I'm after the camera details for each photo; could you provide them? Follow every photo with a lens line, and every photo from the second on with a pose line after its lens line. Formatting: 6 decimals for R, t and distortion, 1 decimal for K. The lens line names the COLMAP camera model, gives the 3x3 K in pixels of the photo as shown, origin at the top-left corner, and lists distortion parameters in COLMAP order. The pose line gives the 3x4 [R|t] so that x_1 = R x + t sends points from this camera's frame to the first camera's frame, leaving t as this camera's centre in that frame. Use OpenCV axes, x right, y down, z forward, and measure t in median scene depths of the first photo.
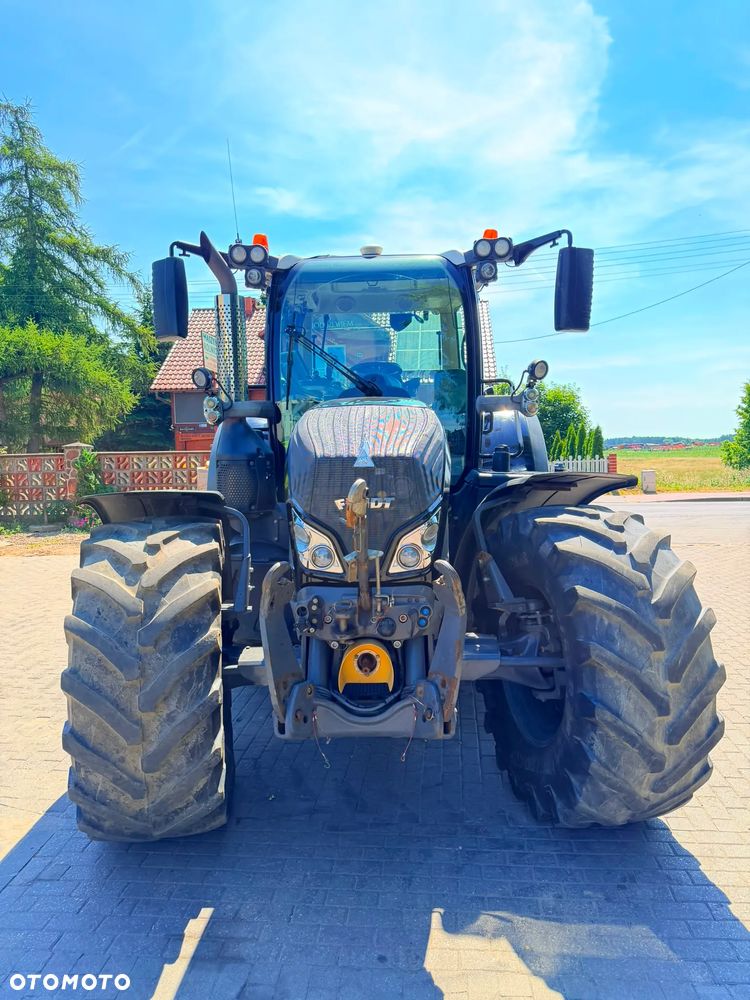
lens RADIAL K [[710.1, 0, 379.0], [0, 710.1, 501.3], [0, 0, 1]] dist [0.035112, -0.045348]
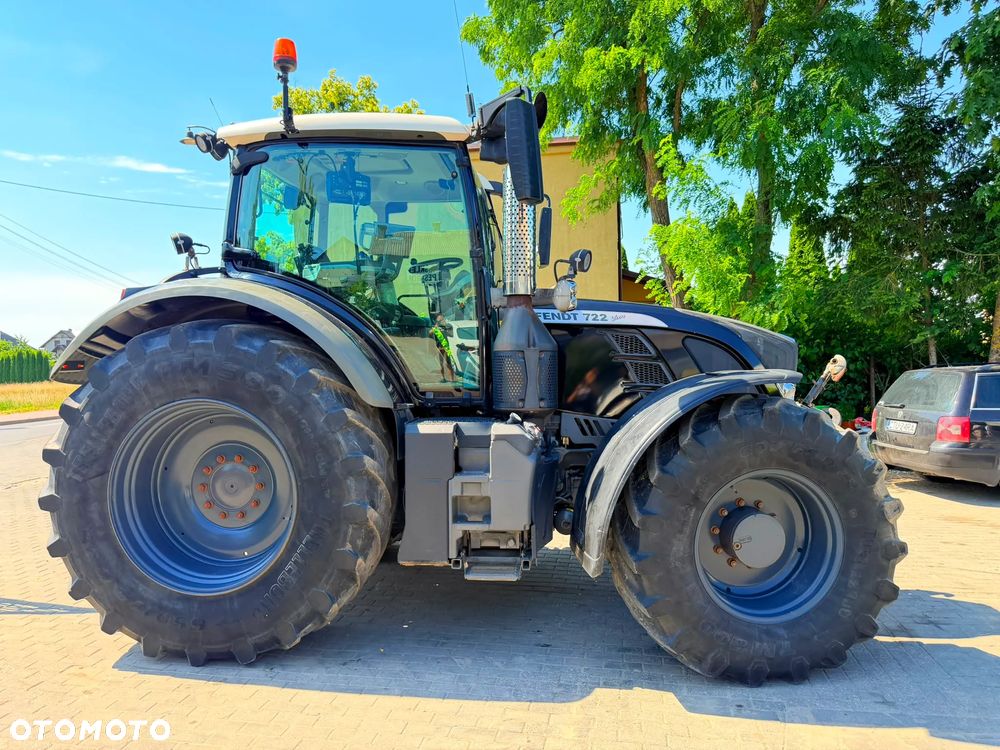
lens RADIAL K [[710.1, 0, 499.6], [0, 710.1, 385.0], [0, 0, 1]] dist [0.035112, -0.045348]
pose [[0.071870, -0.015457, 0.997294, -1.690375], [0.089158, 0.995977, 0.009011, -0.042914], [-0.993421, 0.088269, 0.072959, 1.515432]]
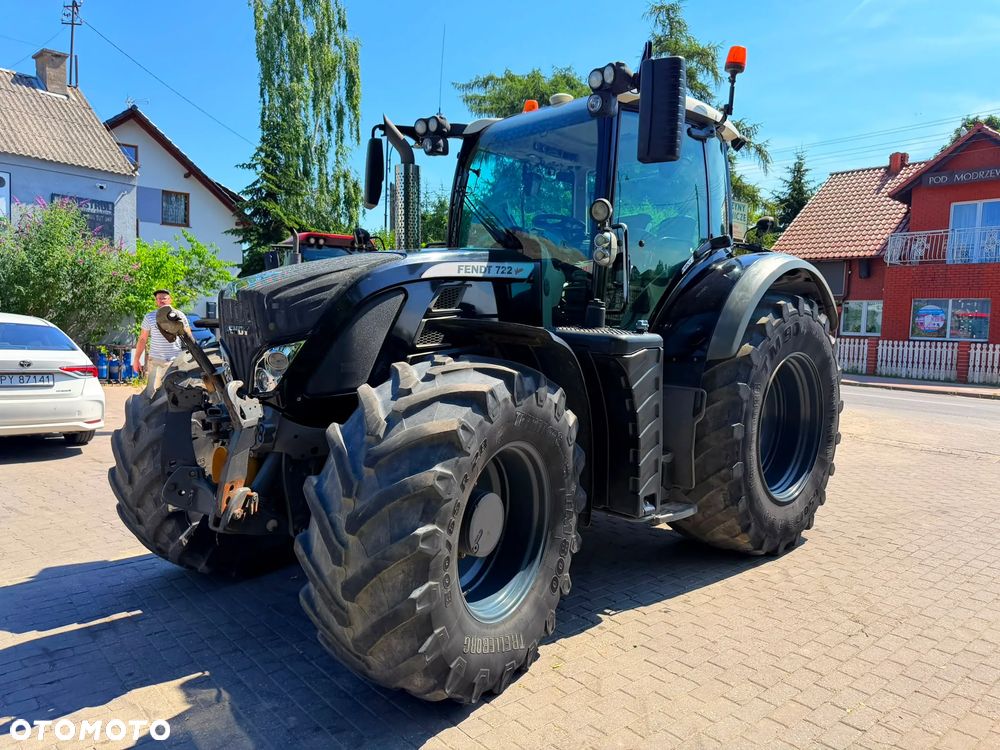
lens RADIAL K [[710.1, 0, 494.7], [0, 710.1, 378.8], [0, 0, 1]] dist [0.035112, -0.045348]
pose [[0.717605, 0.094708, -0.689981, 1.109114], [-0.092789, 0.994880, 0.040055, -0.004679], [0.690242, 0.035279, 0.722718, 0.421970]]
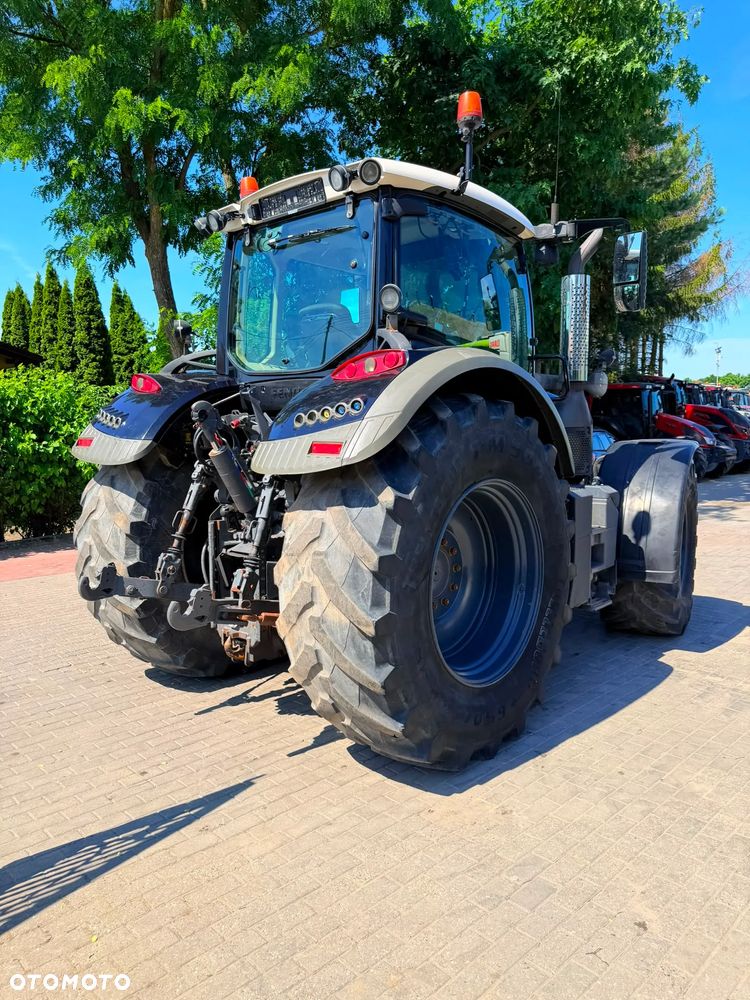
lens RADIAL K [[710.1, 0, 372.9], [0, 710.1, 498.9], [0, 0, 1]] dist [0.035112, -0.045348]
pose [[-0.759841, -0.035176, 0.649156, -1.070861], [0.081647, 0.985466, 0.148968, -0.217301], [-0.644961, 0.166193, -0.745925, 3.194006]]
